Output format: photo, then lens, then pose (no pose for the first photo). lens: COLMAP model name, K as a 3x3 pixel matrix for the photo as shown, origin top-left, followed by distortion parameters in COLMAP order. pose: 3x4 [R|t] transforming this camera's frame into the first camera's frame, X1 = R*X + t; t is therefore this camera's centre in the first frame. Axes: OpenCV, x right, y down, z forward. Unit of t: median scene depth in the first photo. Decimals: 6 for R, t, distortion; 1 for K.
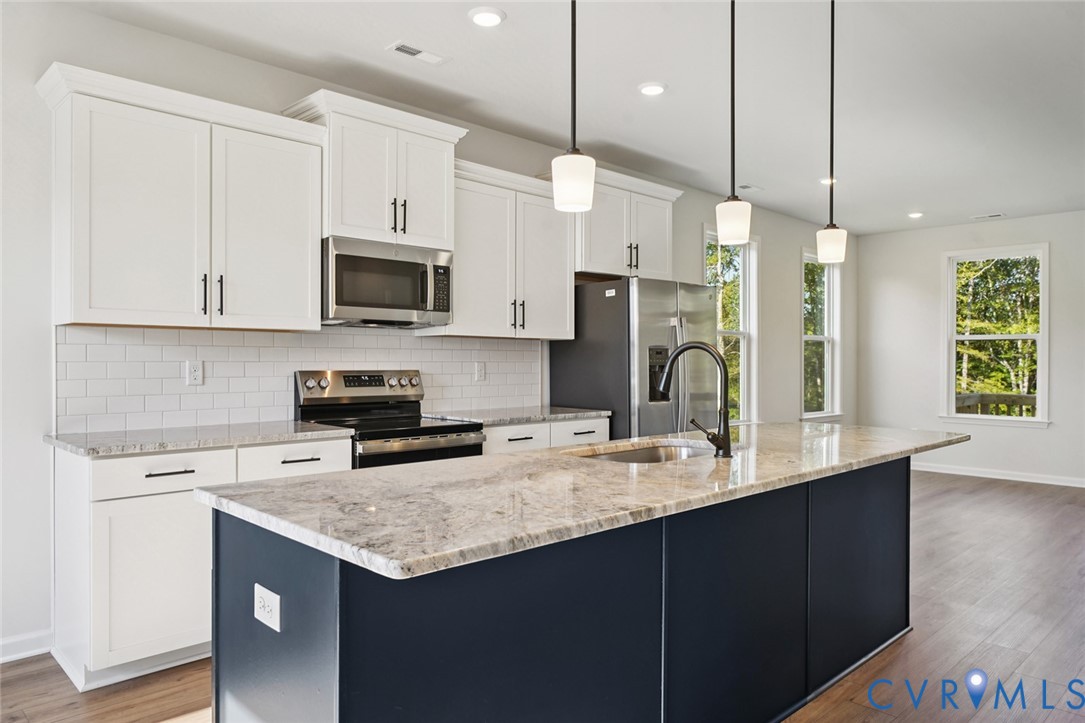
lens RADIAL K [[734.6, 0, 541.7], [0, 734.6, 358.8], [0, 0, 1]] dist [0.000498, -0.000578]
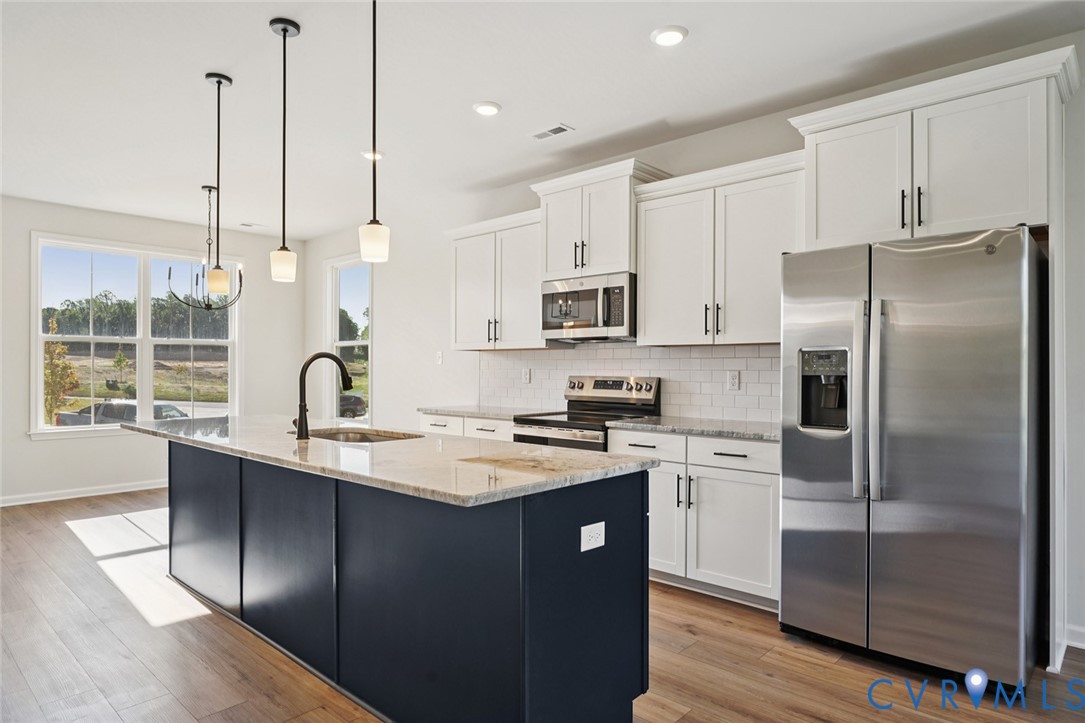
lens RADIAL K [[644.7, 0, 540.2], [0, 644.7, 364.8], [0, 0, 1]] dist [-0.016671, 0.000486]
pose [[0.049173, -0.009356, -0.998746, 0.851959], [-0.003086, 0.999950, -0.009519, 0.006412], [0.998786, 0.003550, 0.049141, 0.817336]]
